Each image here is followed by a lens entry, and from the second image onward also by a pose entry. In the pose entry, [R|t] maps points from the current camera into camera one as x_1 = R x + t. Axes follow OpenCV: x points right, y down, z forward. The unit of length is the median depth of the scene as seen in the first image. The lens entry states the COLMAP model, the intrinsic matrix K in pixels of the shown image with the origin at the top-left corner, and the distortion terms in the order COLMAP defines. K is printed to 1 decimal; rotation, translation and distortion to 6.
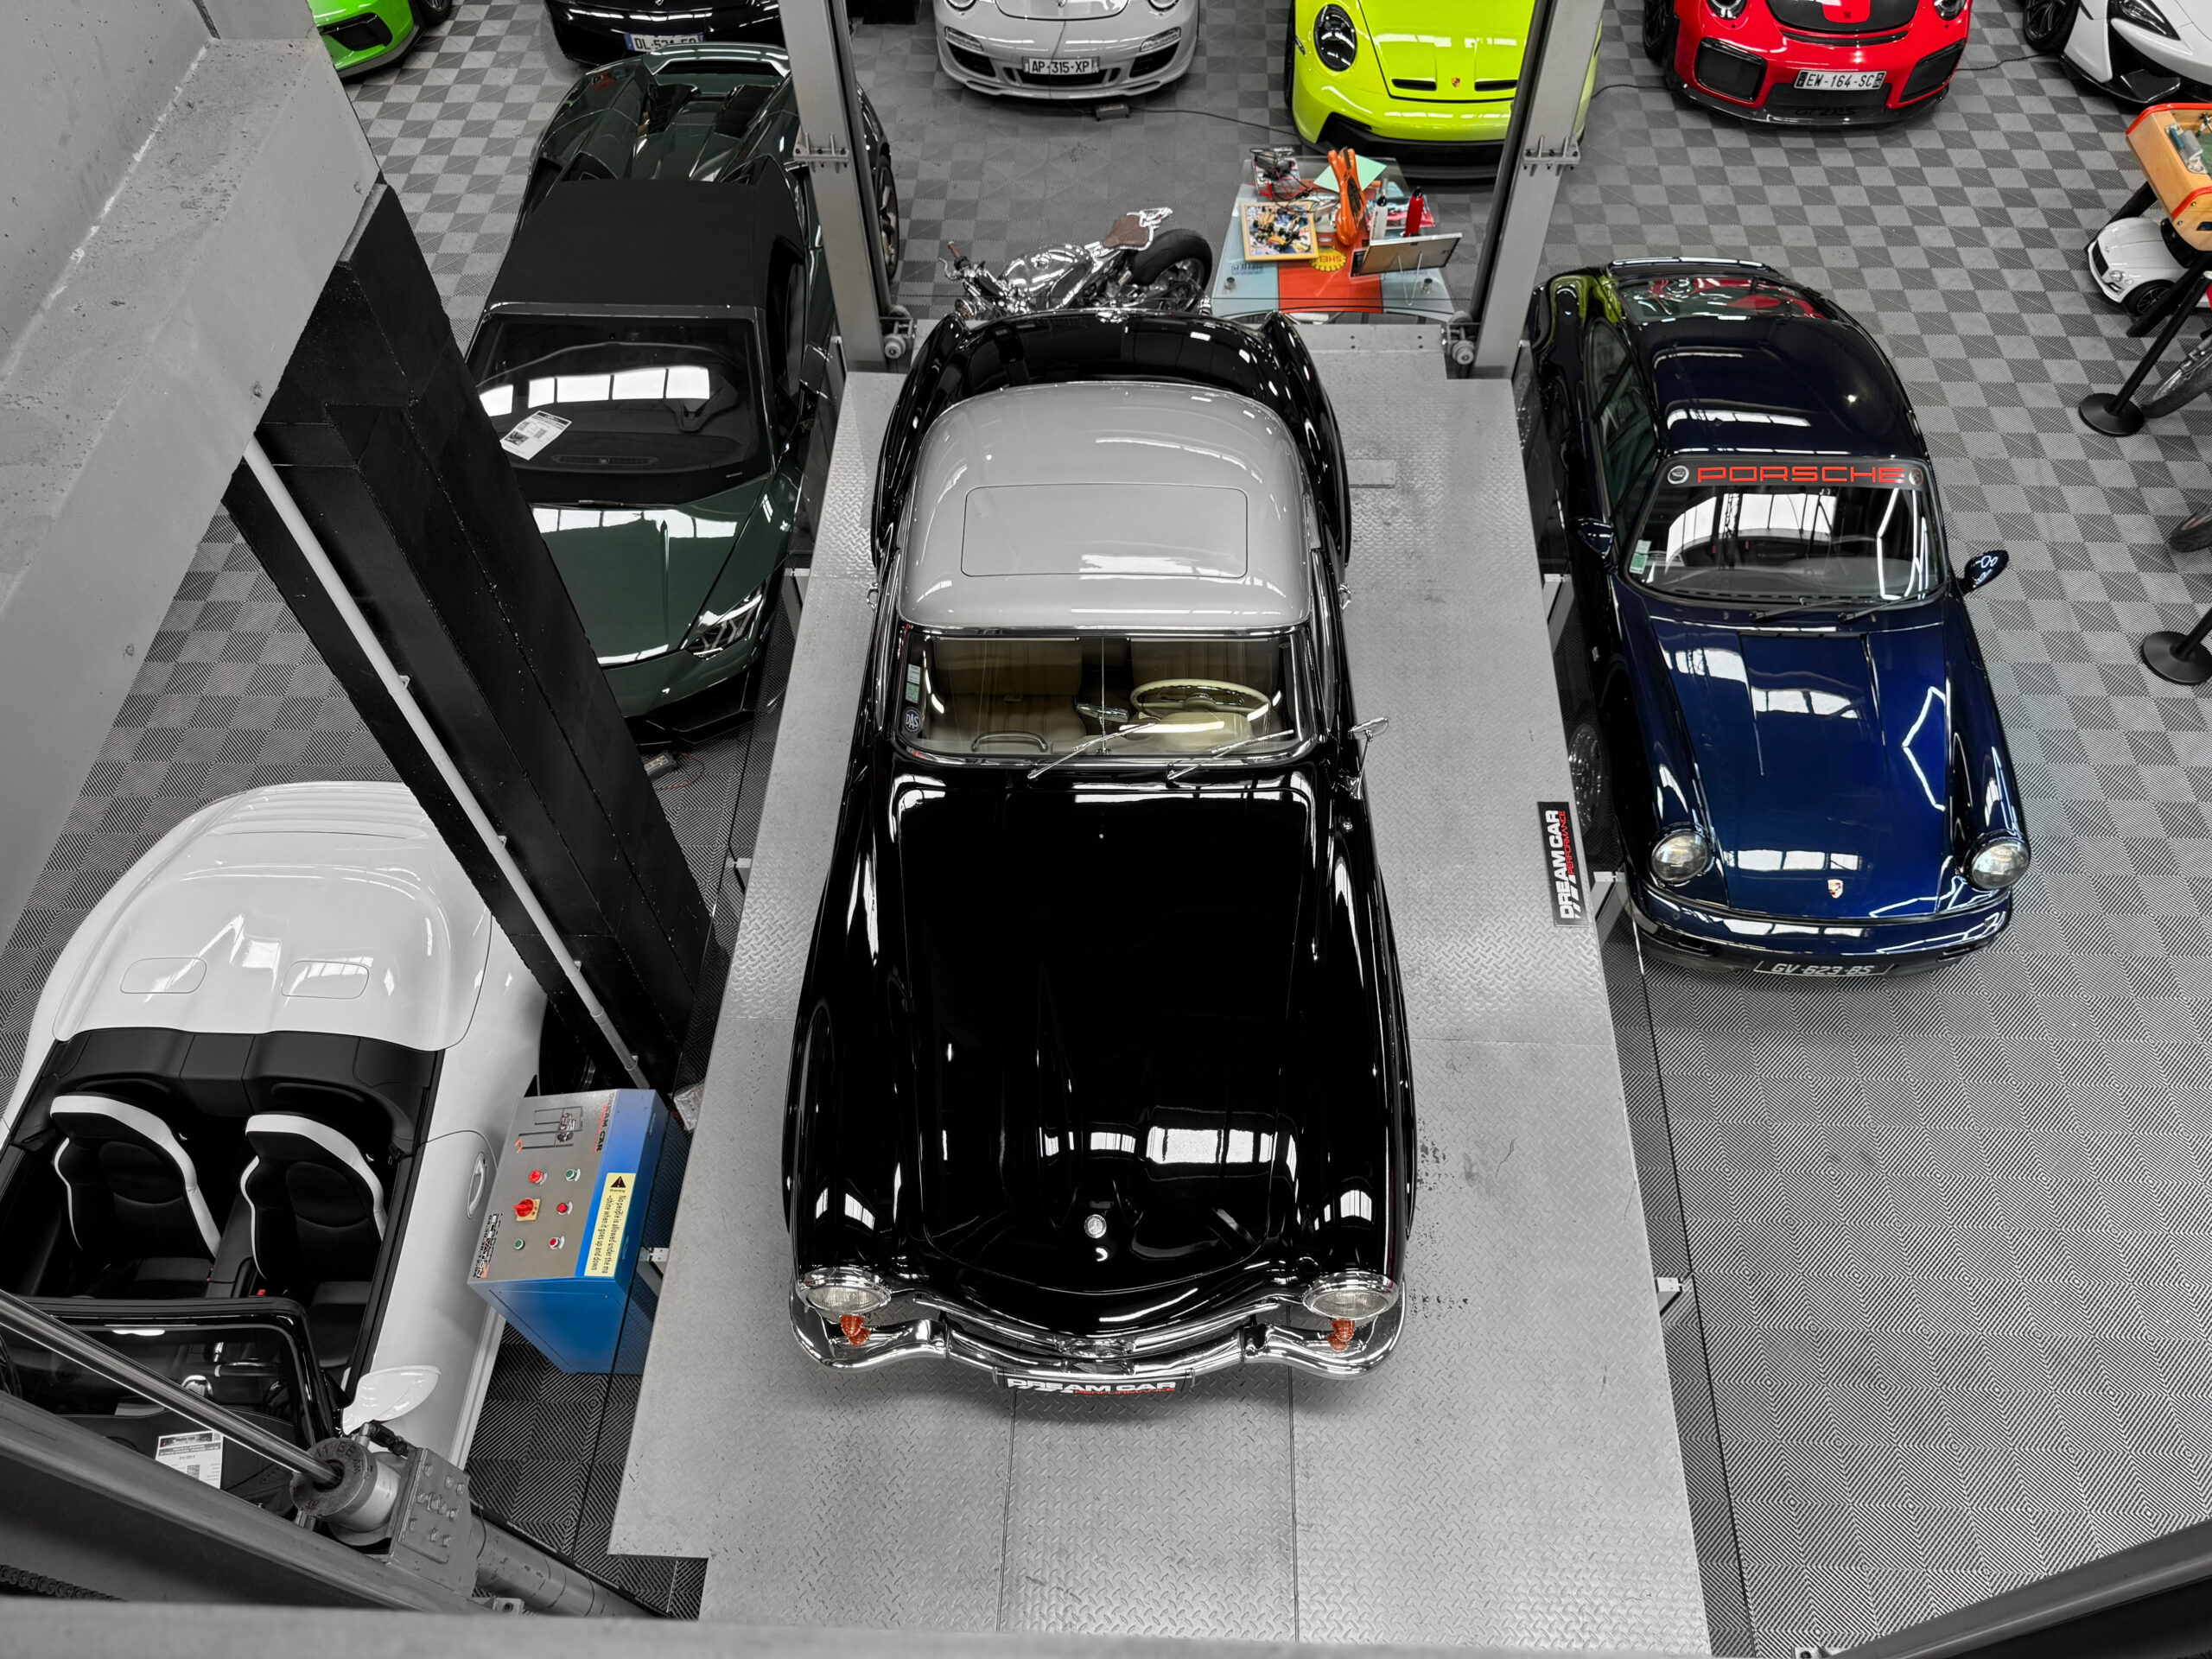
lens RADIAL K [[1548.0, 0, 1100.8], [0, 1548.0, 838.2], [0, 0, 1]] dist [0.063845, -0.085821]
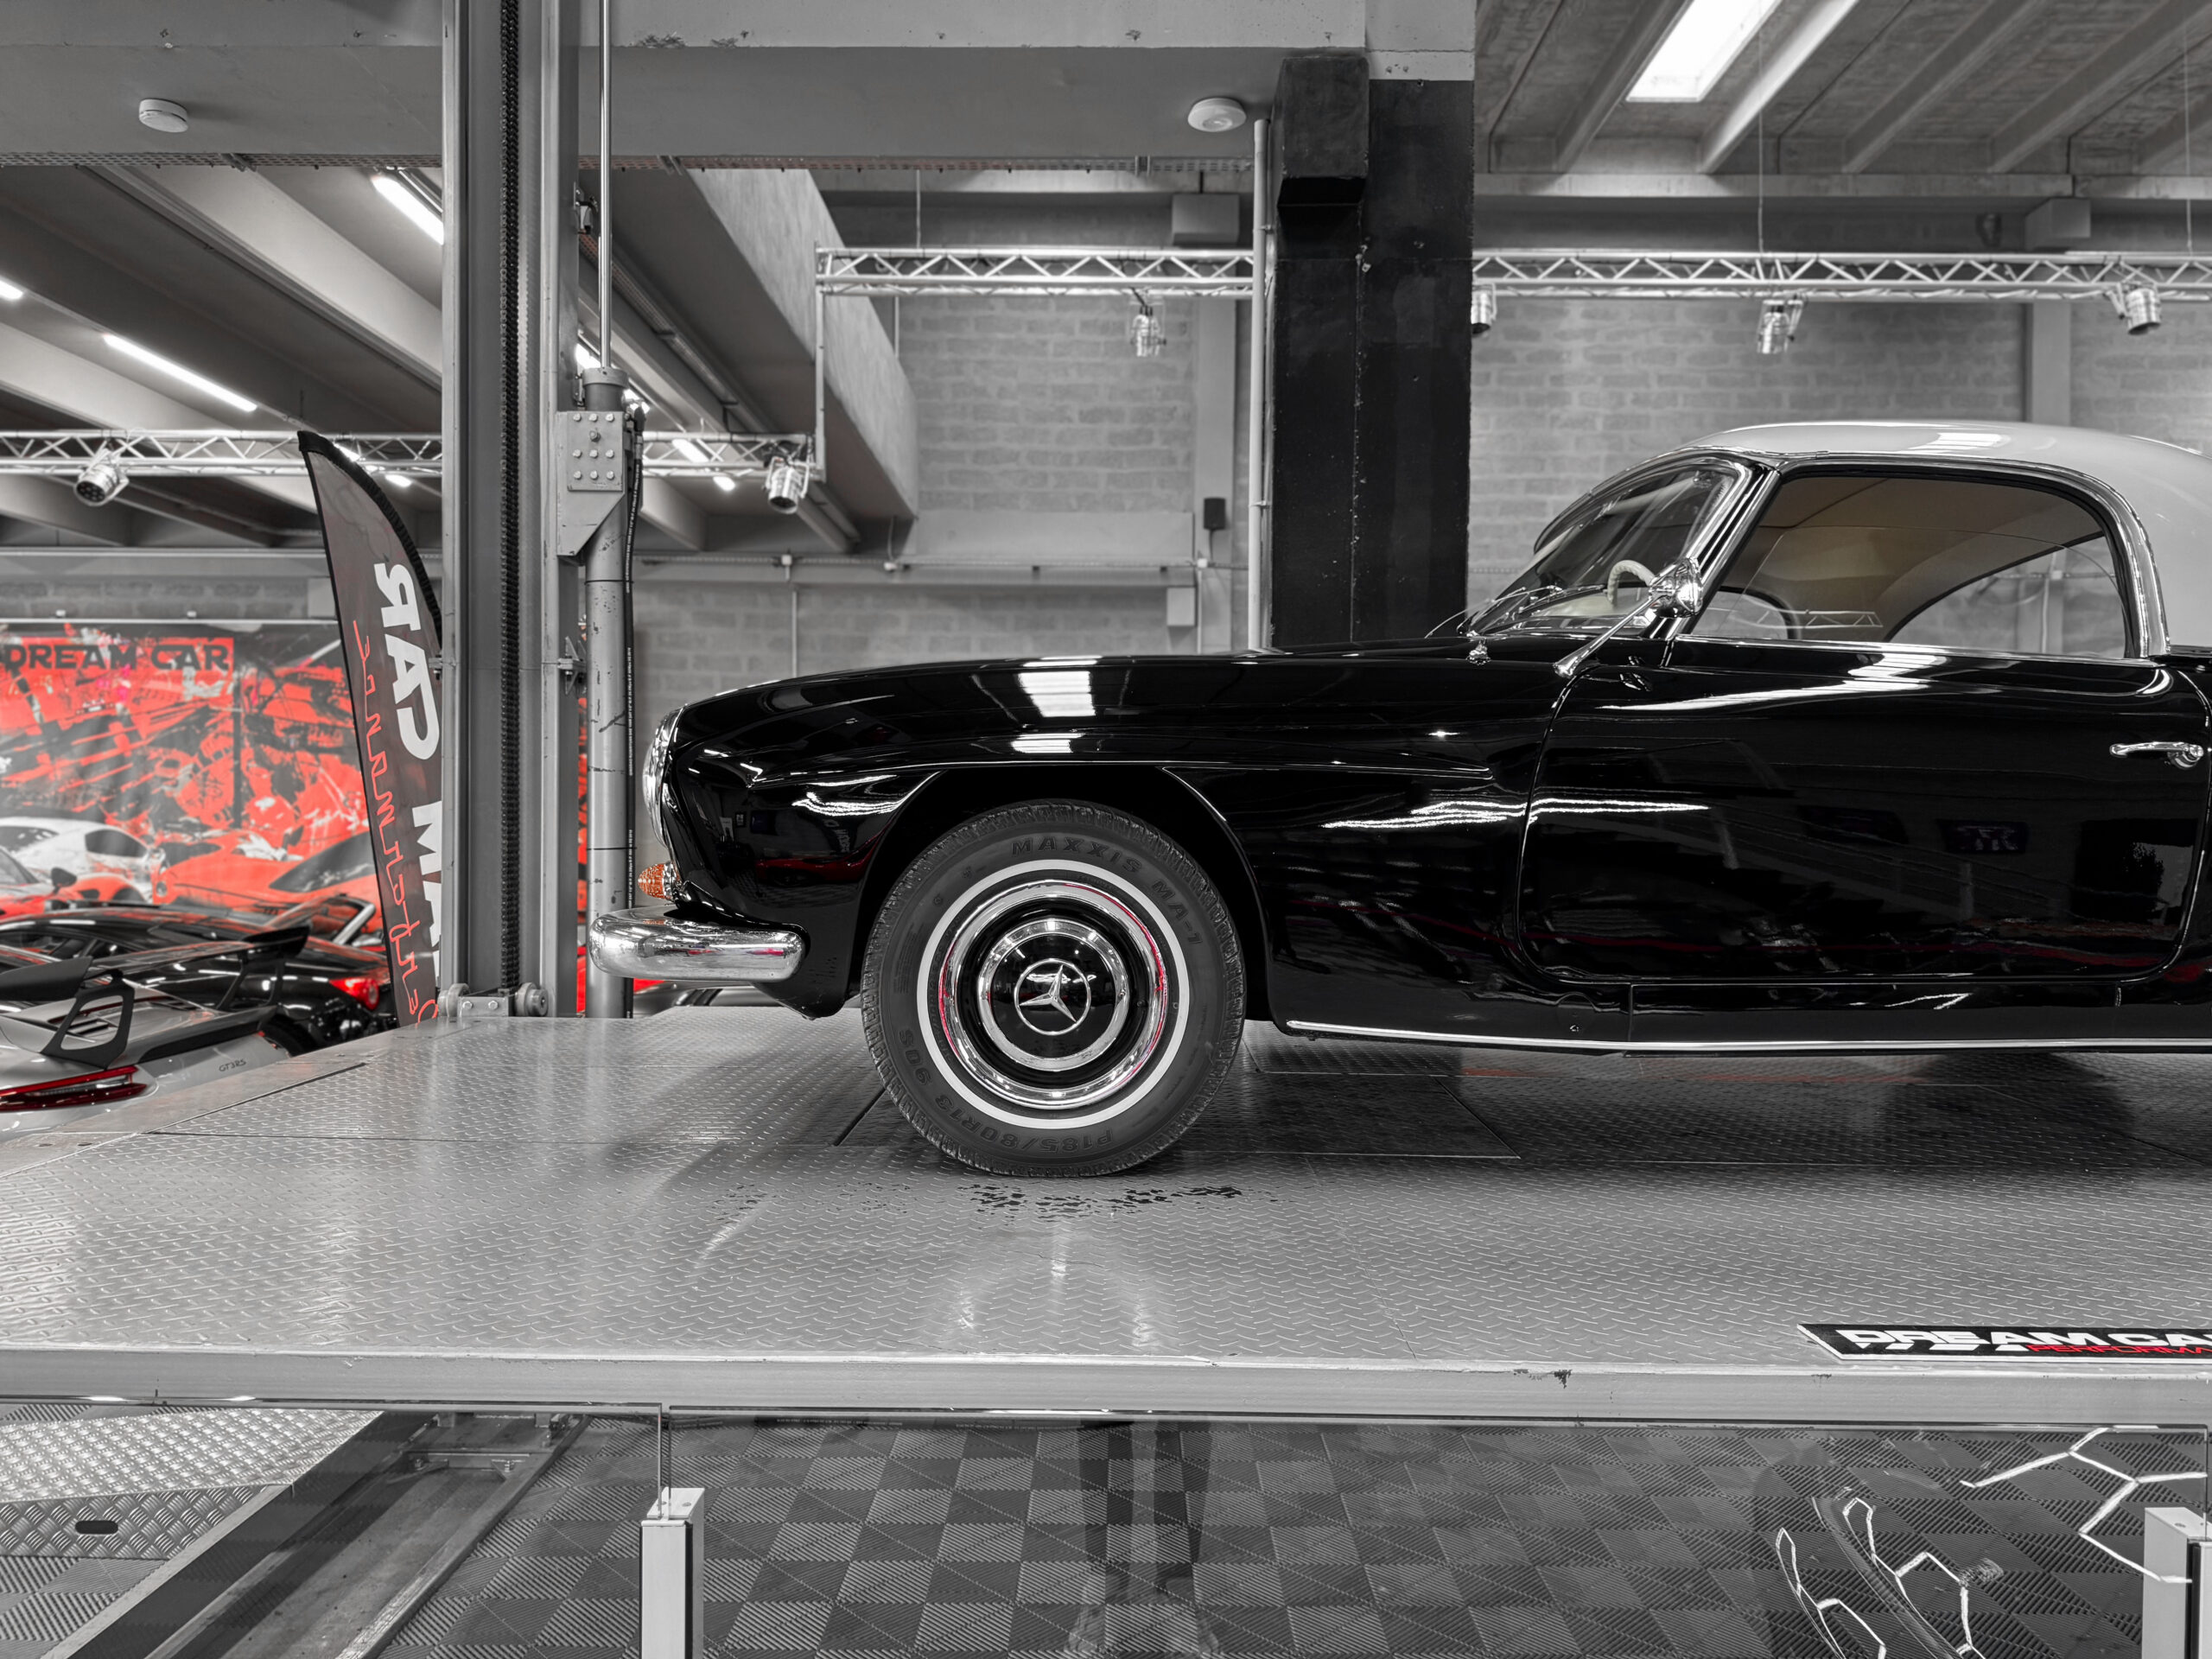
lens RADIAL K [[1550.1, 0, 1112.3], [0, 1550.1, 829.9], [0, 0, 1]] dist [0.064752, -0.083570]
pose [[0.028863, 0.022915, -0.999321, 0.613337], [-0.830627, 0.556716, -0.011224, 0.121115], [0.556081, 0.830387, 0.035102, 0.824195]]
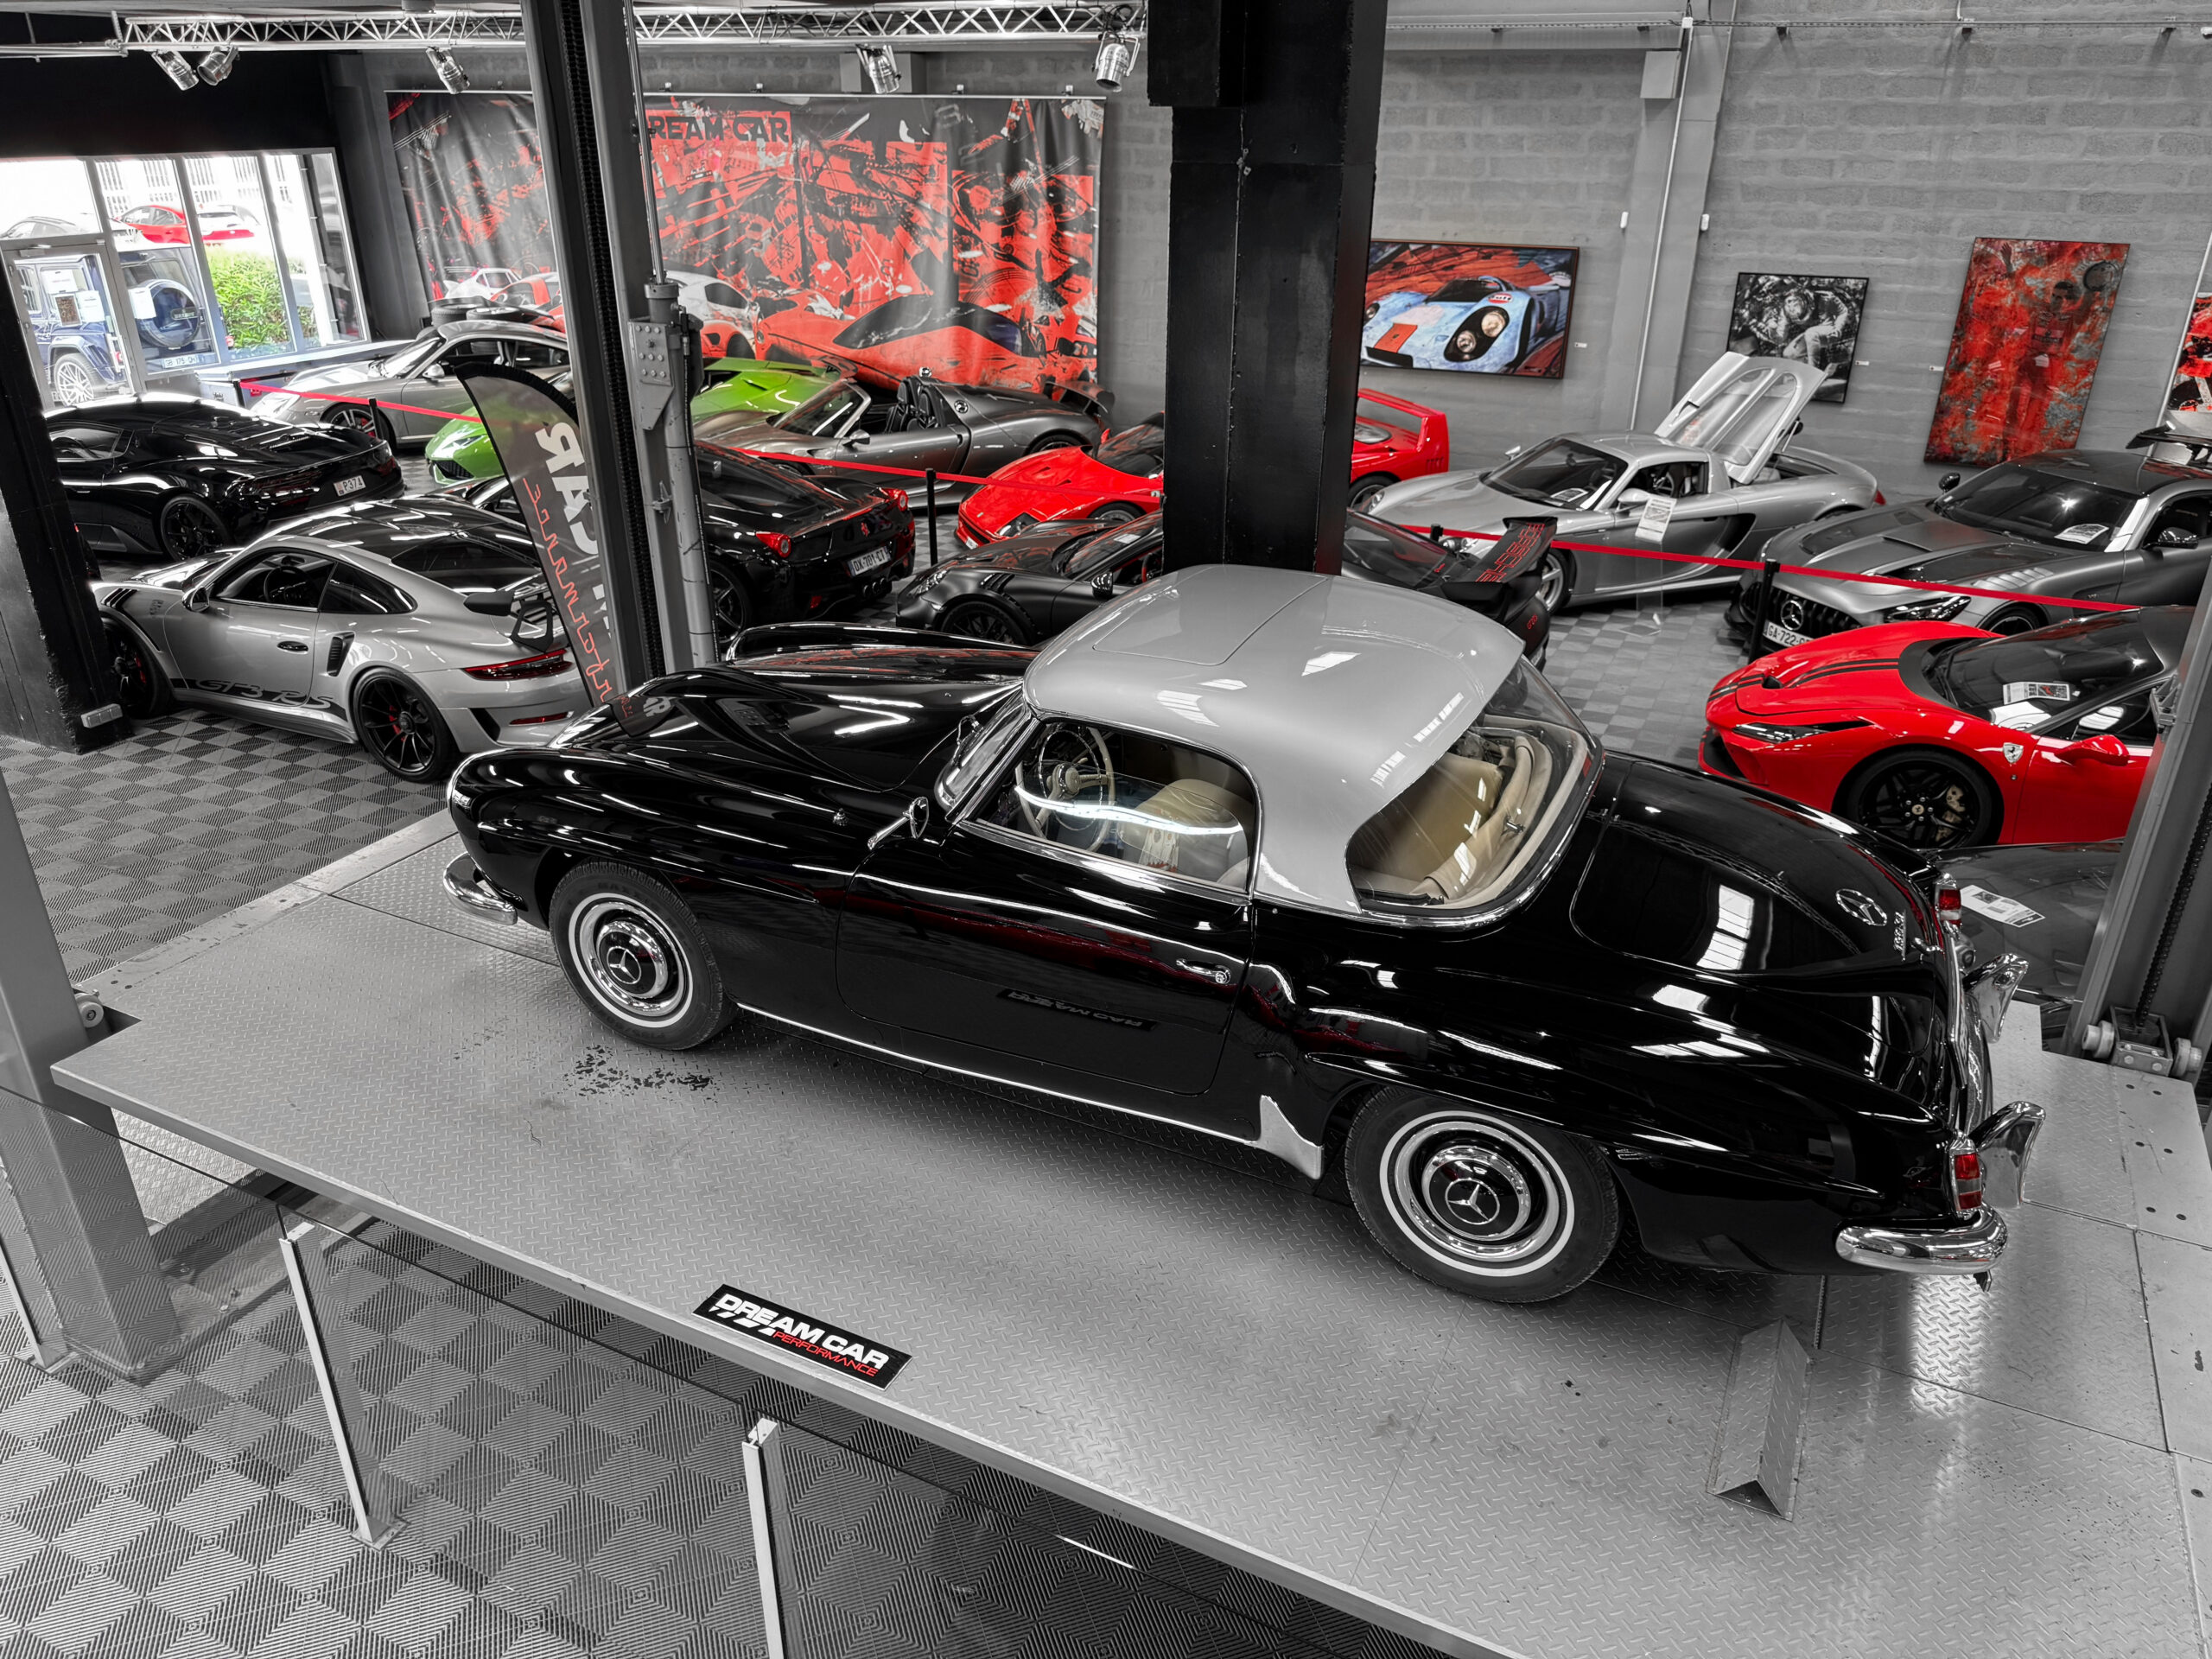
lens RADIAL K [[1563.2, 0, 1113.3], [0, 1563.2, 831.4], [0, 0, 1]] dist [0.015639, -0.004190]
pose [[-0.399150, 0.406020, -0.822087, 0.709517], [-0.757356, 0.359378, 0.545215, -0.521234], [0.516808, 0.840235, 0.164056, 0.809559]]
